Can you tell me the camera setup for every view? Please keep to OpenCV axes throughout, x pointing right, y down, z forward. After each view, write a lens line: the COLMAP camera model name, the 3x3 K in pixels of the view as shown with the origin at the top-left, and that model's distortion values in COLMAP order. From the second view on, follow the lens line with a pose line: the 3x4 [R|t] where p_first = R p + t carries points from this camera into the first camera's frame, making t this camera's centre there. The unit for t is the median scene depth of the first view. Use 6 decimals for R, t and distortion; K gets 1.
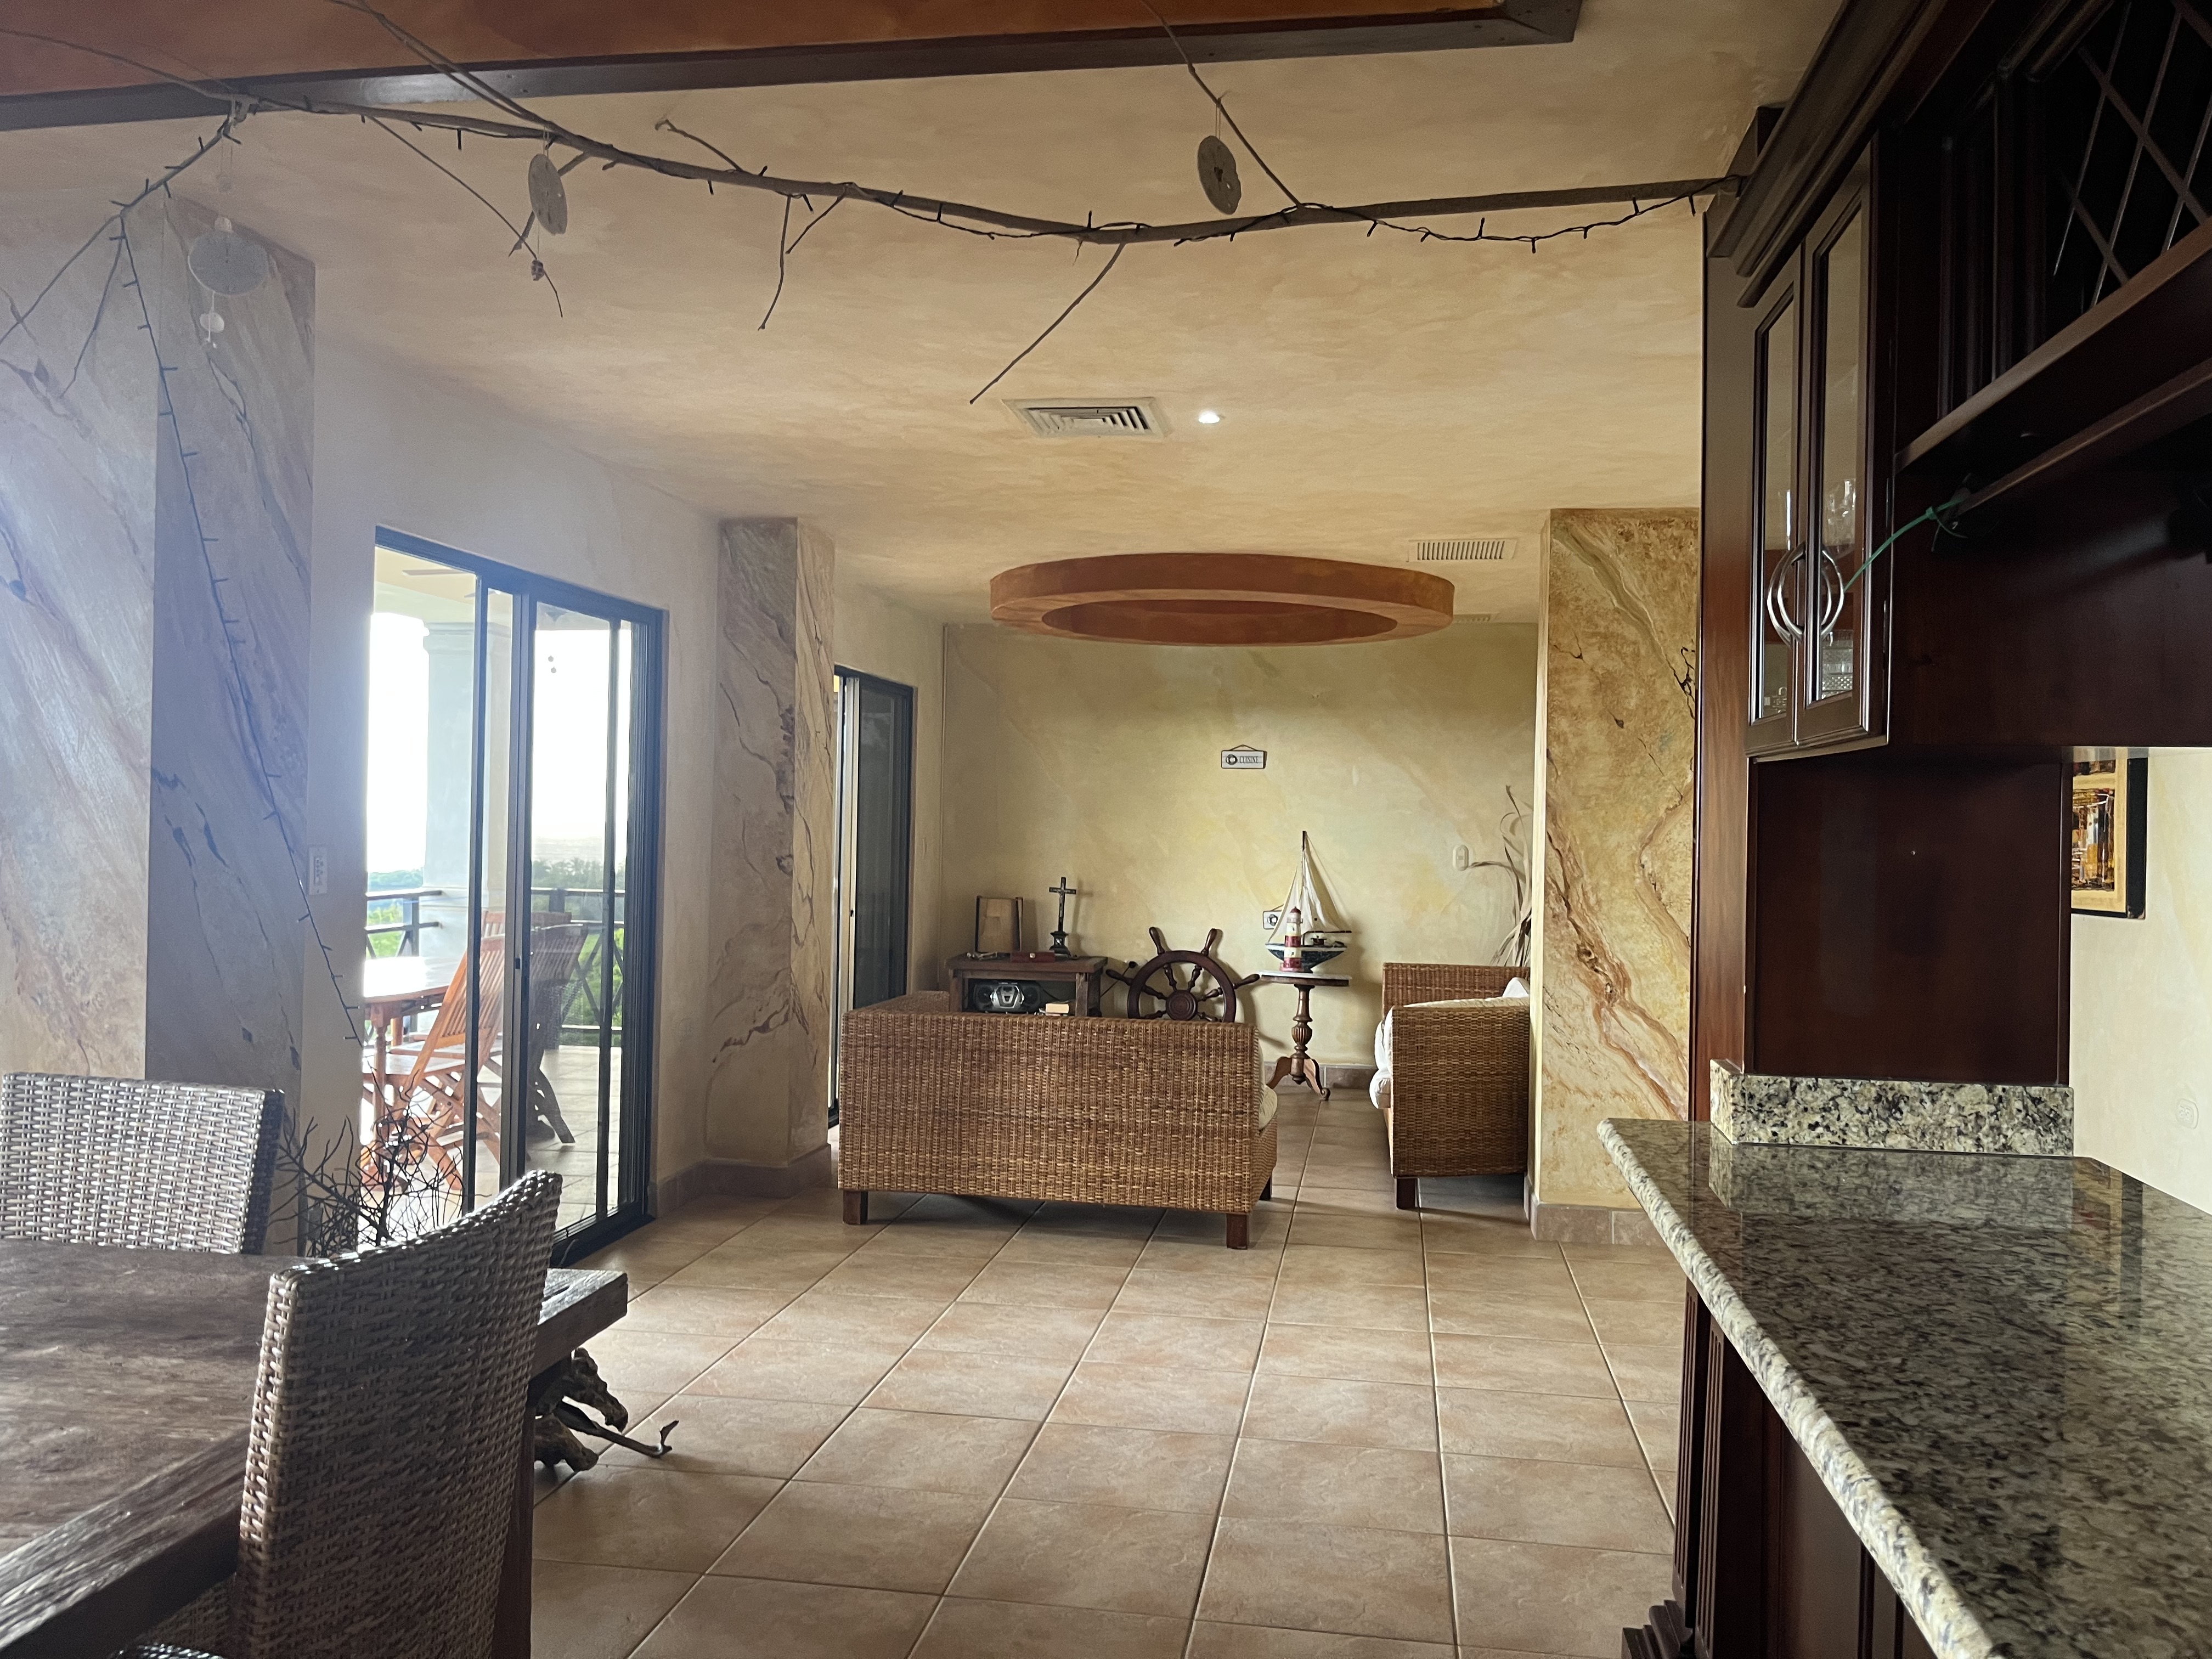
lens RADIAL K [[1672.5, 0, 1107.9], [0, 1672.5, 823.3], [0, 0, 1]] dist [0.058324, -0.091546]
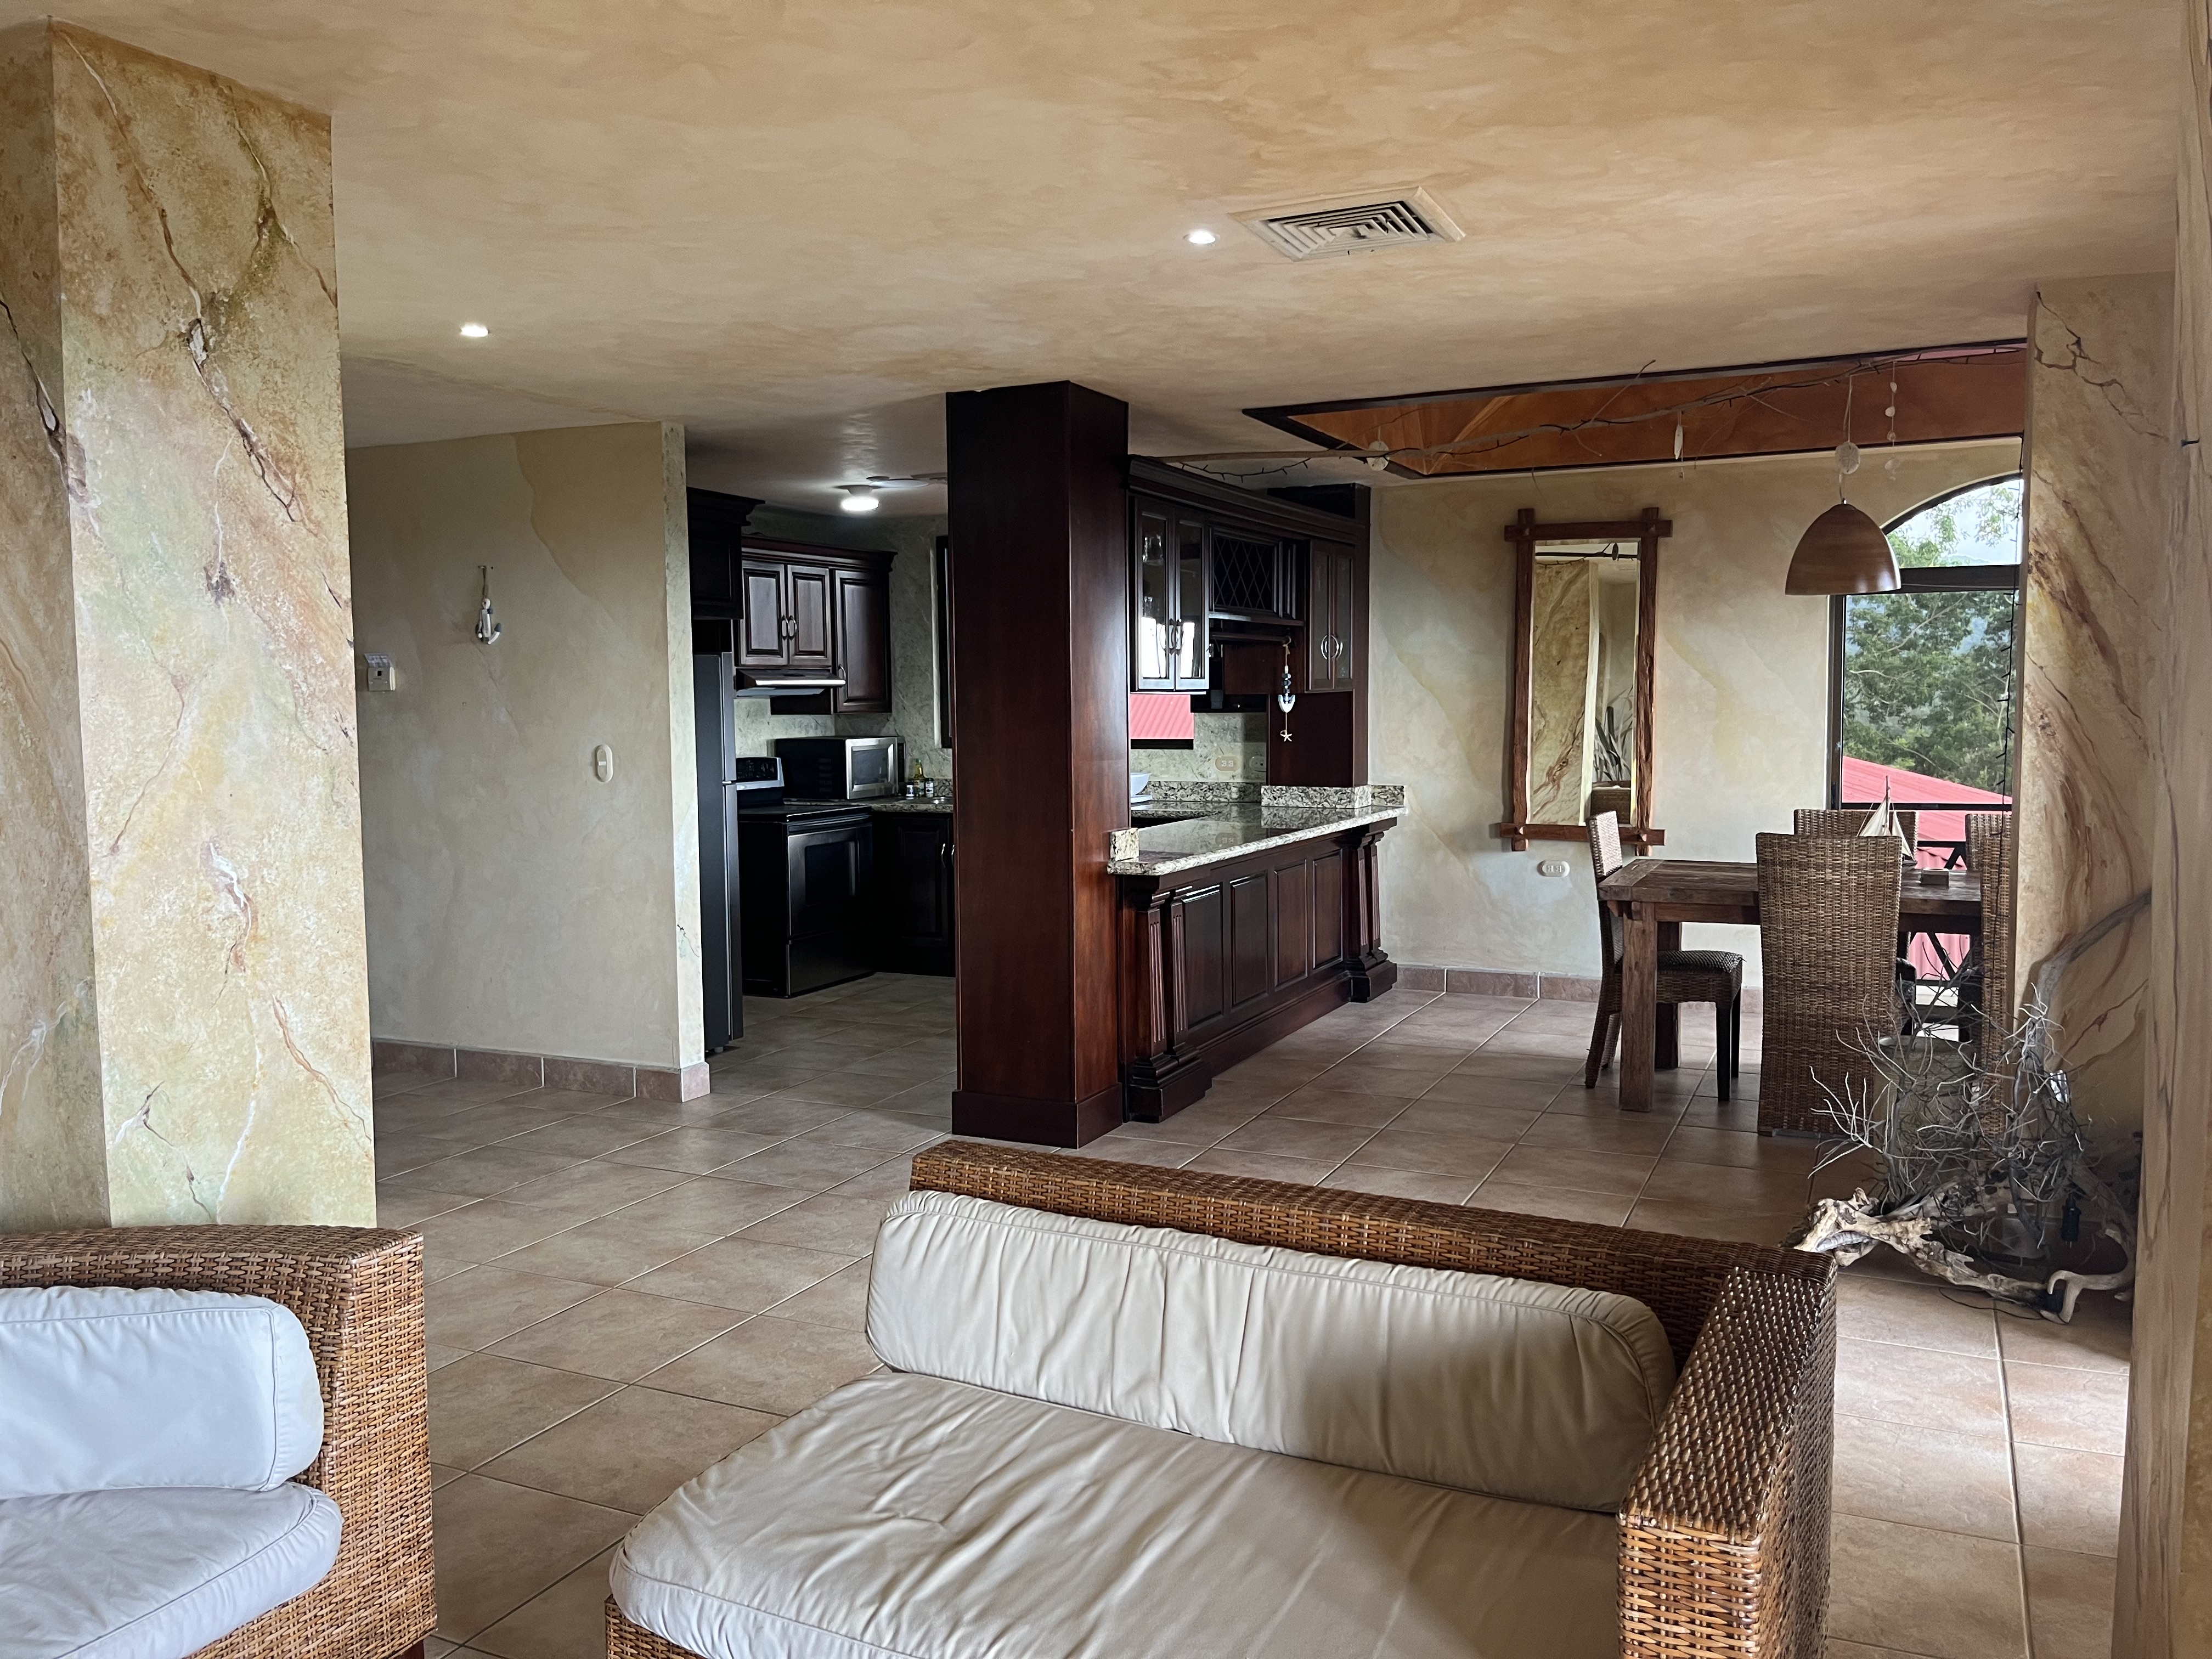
lens RADIAL K [[1672.5, 0, 1120.9], [0, 1672.5, 817.0], [0, 0, 1]] dist [0.058324, -0.091546]
pose [[-0.962560, -0.027431, 0.269676, -0.064816], [-0.006649, 0.996957, 0.077675, -0.012915], [-0.270986, 0.072974, -0.959813, 0.911167]]
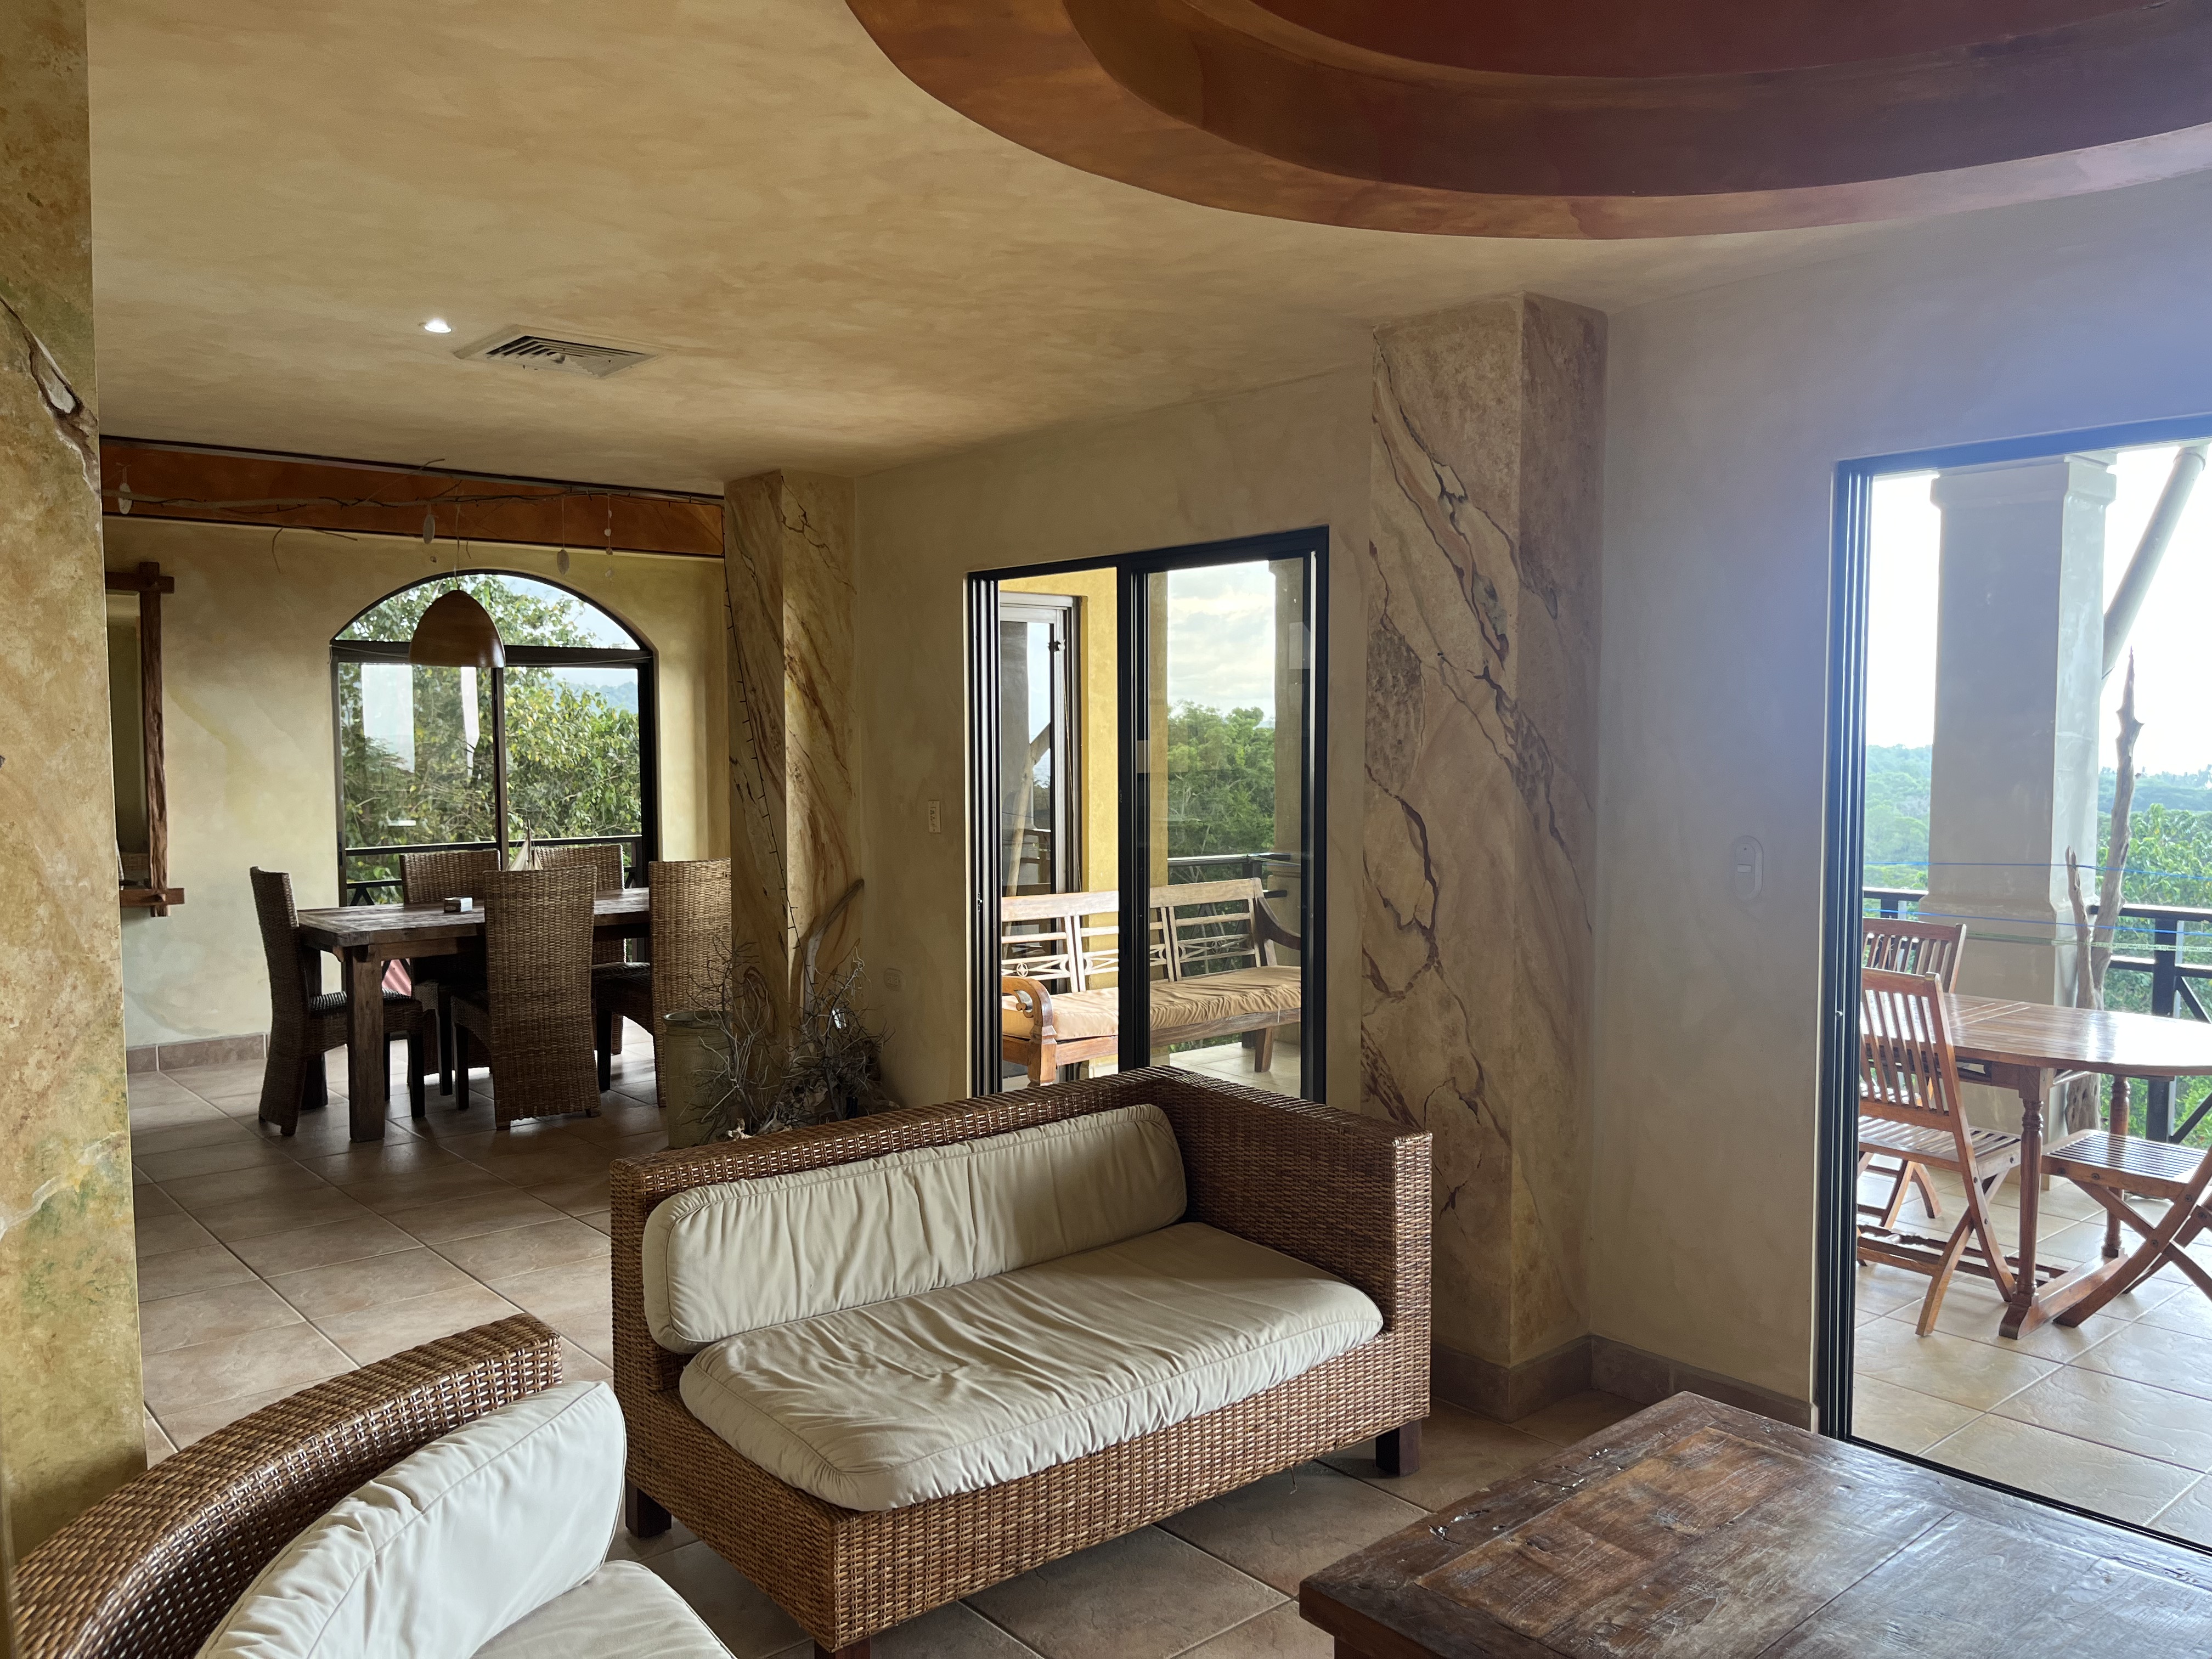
lens RADIAL K [[1672.5, 0, 1119.8], [0, 1672.5, 839.6], [0, 0, 1]] dist [0.058324, -0.091546]
pose [[-0.640710, 0.033013, -0.767073, 0.256354], [-0.007947, 0.998737, 0.049621, -0.012192], [0.767742, 0.037888, -0.639638, 0.923156]]
